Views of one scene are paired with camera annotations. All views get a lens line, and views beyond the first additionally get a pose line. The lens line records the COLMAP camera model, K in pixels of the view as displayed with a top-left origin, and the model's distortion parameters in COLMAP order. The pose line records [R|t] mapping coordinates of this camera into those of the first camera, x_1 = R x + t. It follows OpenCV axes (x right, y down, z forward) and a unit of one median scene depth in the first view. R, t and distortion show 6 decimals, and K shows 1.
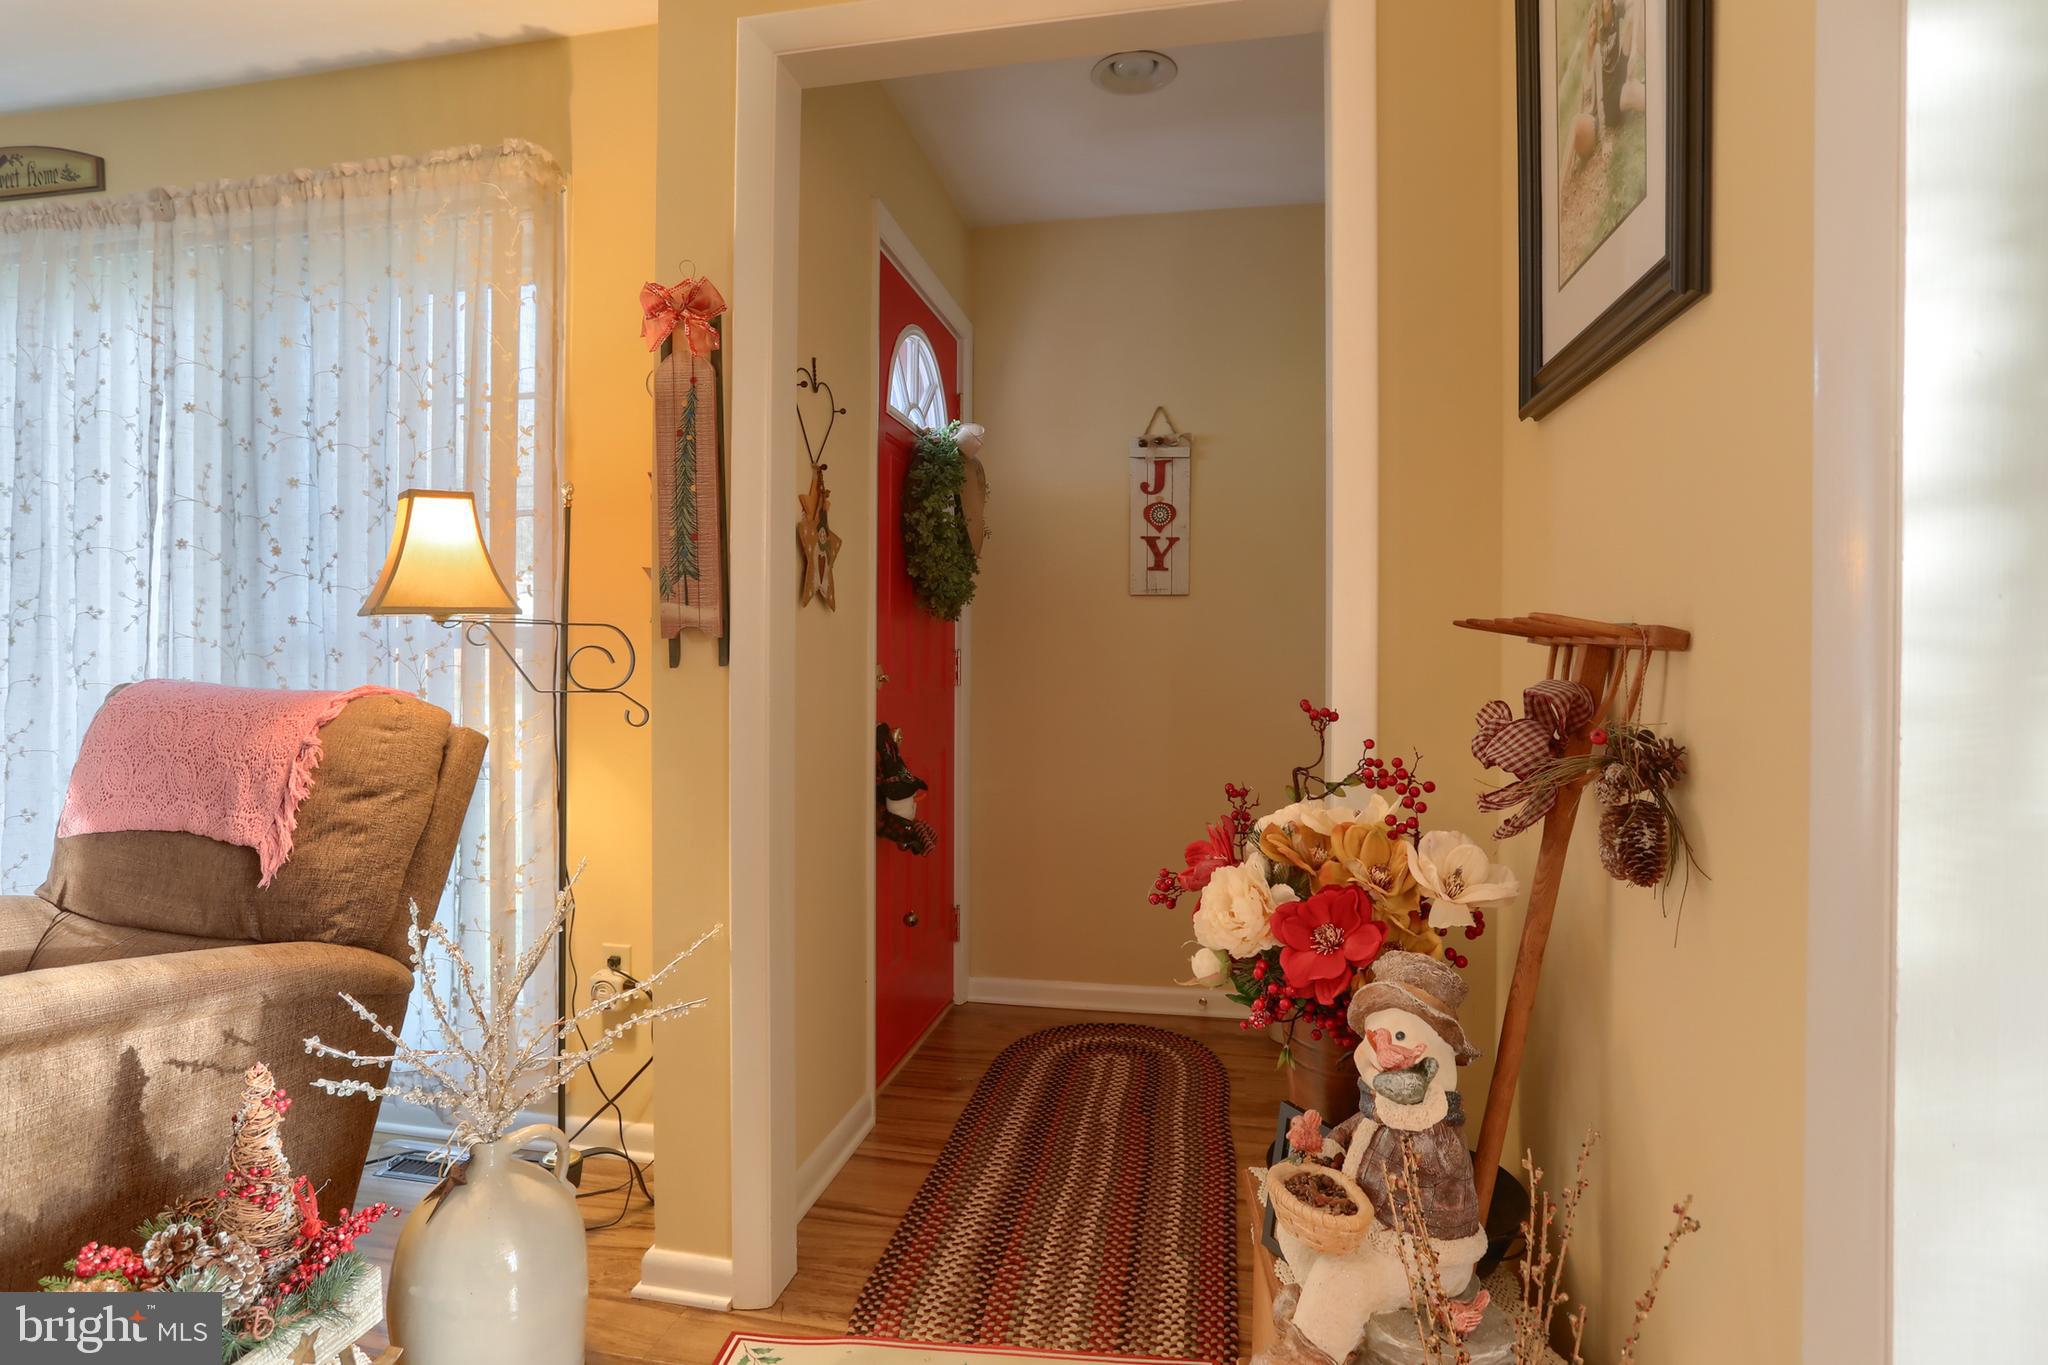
lens RADIAL K [[1079.1, 0, 1019.0], [0, 1079.1, 669.9], [0, 0, 1]] dist [-0.048612, 0.021321]
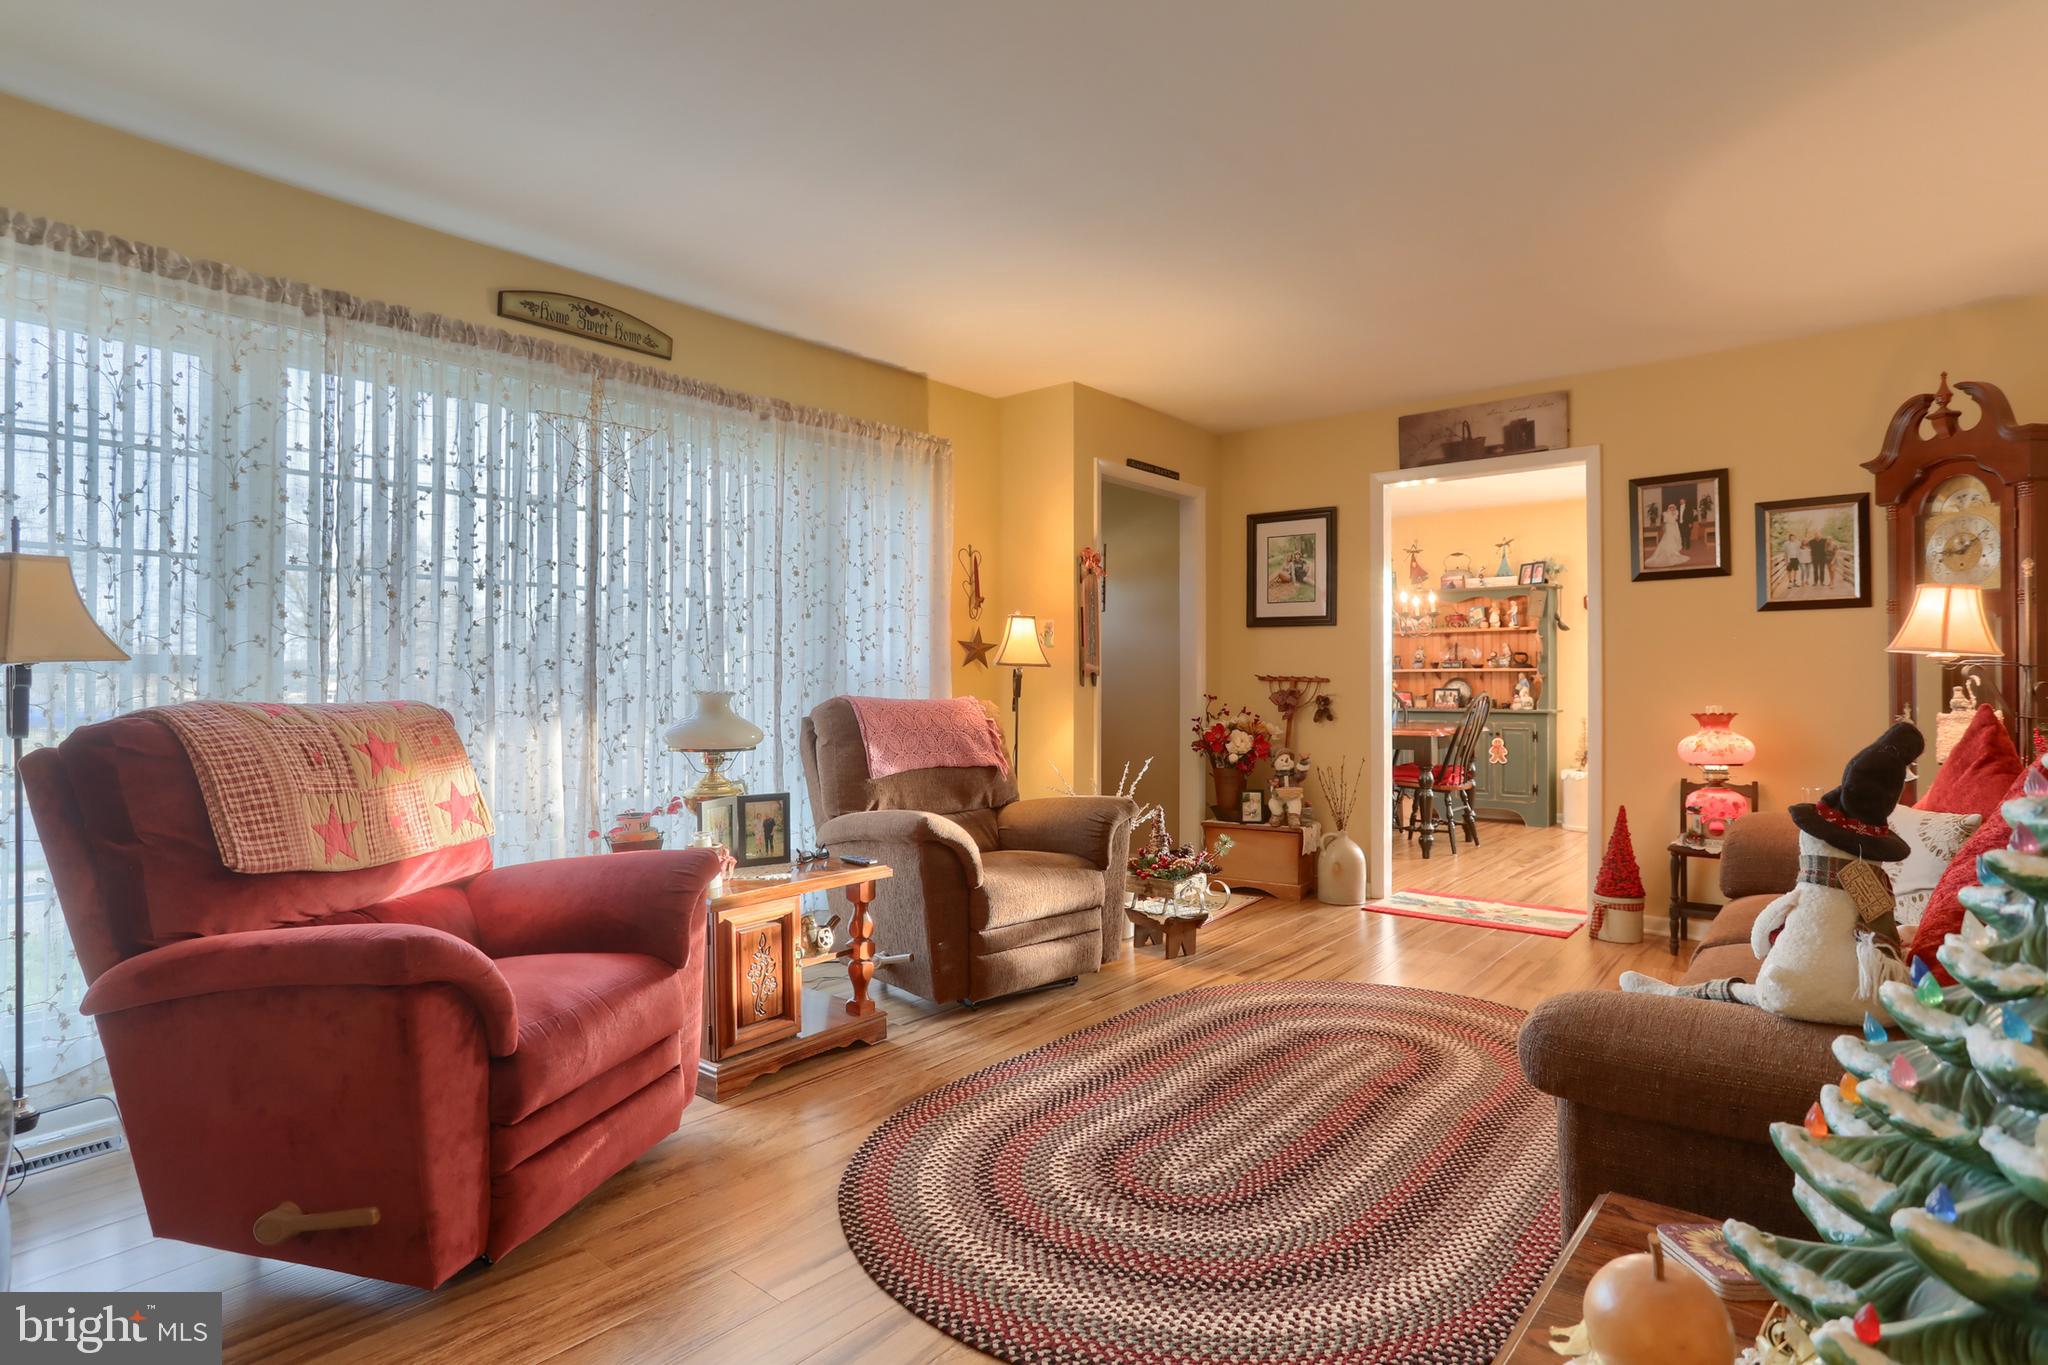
lens RADIAL K [[1048.4, 0, 1020.7], [0, 1048.4, 672.2], [0, 0, 1]] dist [-0.061758, 0.033847]
pose [[0.480862, 0.006833, 0.876769, -2.517826], [0.005615, 0.999925, -0.010872, -0.009943], [-0.876778, 0.010151, 0.480788, -0.144967]]
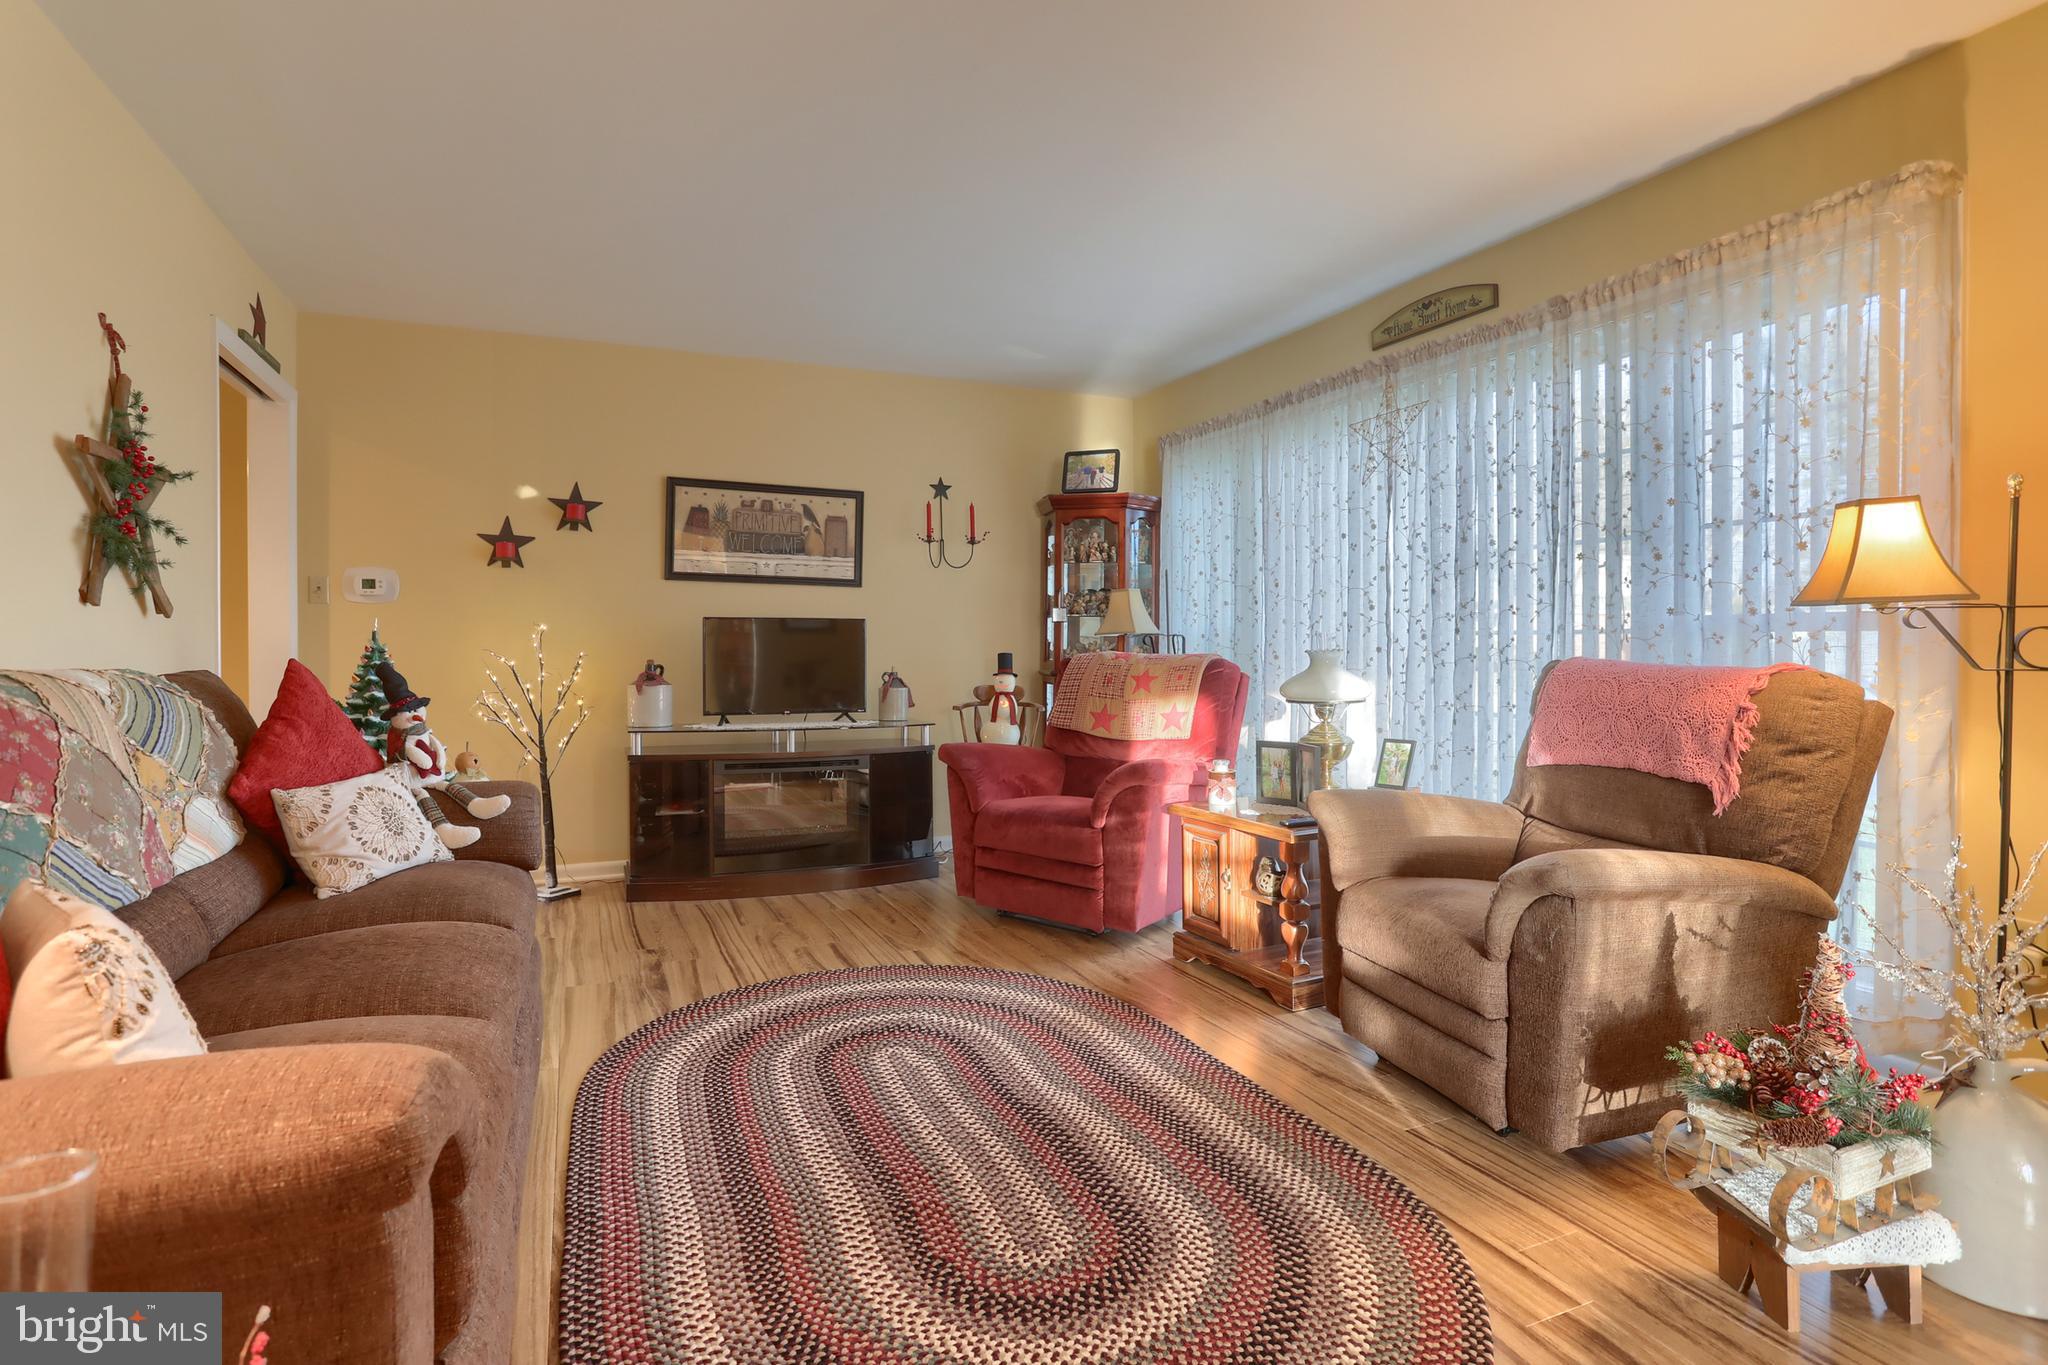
lens RADIAL K [[1025.1, 0, 1030.3], [0, 1025.1, 663.4], [0, 0, 1]] dist [-0.057459, 0.030845]
pose [[0.579893, 0.009940, -0.814632, -0.180361], [-0.001138, 0.999934, 0.011391, 0.003286], [0.814692, -0.005678, 0.579866, -0.379606]]
